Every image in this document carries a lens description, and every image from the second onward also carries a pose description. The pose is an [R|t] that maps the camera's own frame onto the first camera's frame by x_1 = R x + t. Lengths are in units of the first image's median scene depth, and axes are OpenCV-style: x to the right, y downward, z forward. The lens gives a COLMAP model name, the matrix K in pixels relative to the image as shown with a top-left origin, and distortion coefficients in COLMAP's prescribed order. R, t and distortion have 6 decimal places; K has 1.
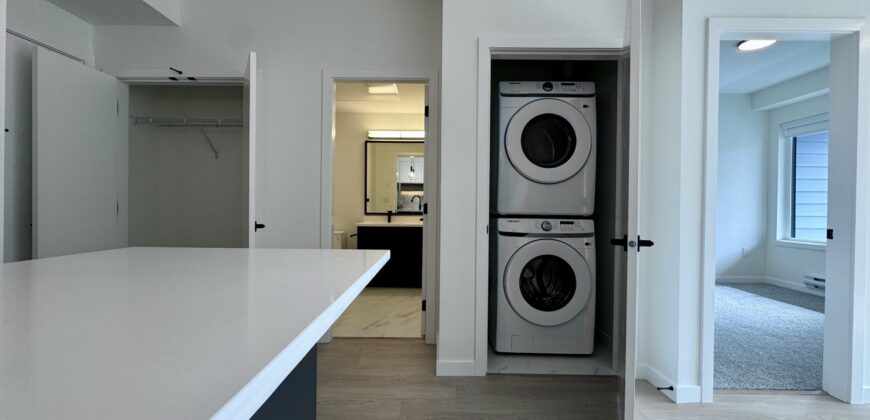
lens RADIAL K [[346.4, 0, 435.0], [0, 346.4, 210.0], [0, 0, 1]] dist [-0.000160, -0.000147]
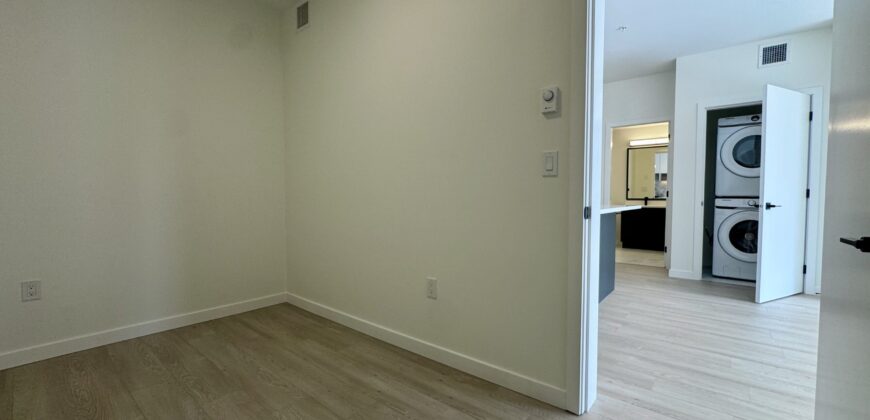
lens RADIAL K [[347.8, 0, 437.4], [0, 347.8, 208.9], [0, 0, 1]] dist [0.001787, 0.000004]
pose [[0.774129, 0.012947, -0.632895, 0.190623], [0.001497, 0.999751, 0.022283, 0.031482], [0.633026, -0.018197, 0.773917, -1.119190]]
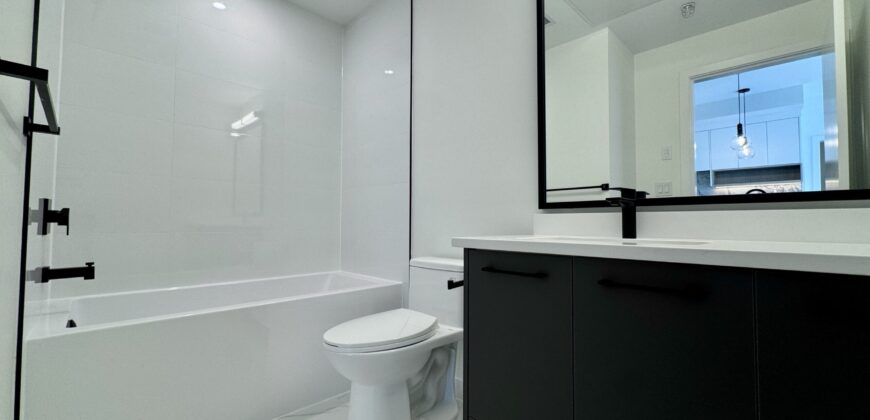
lens RADIAL K [[347.8, 0, 437.4], [0, 347.8, 208.9], [0, 0, 1]] dist [0.001787, 0.000004]
pose [[0.710393, -0.035410, -0.702914, -0.104354], [-0.004213, 0.998502, -0.054558, 0.051654], [0.703793, 0.041719, 0.709179, 1.311539]]
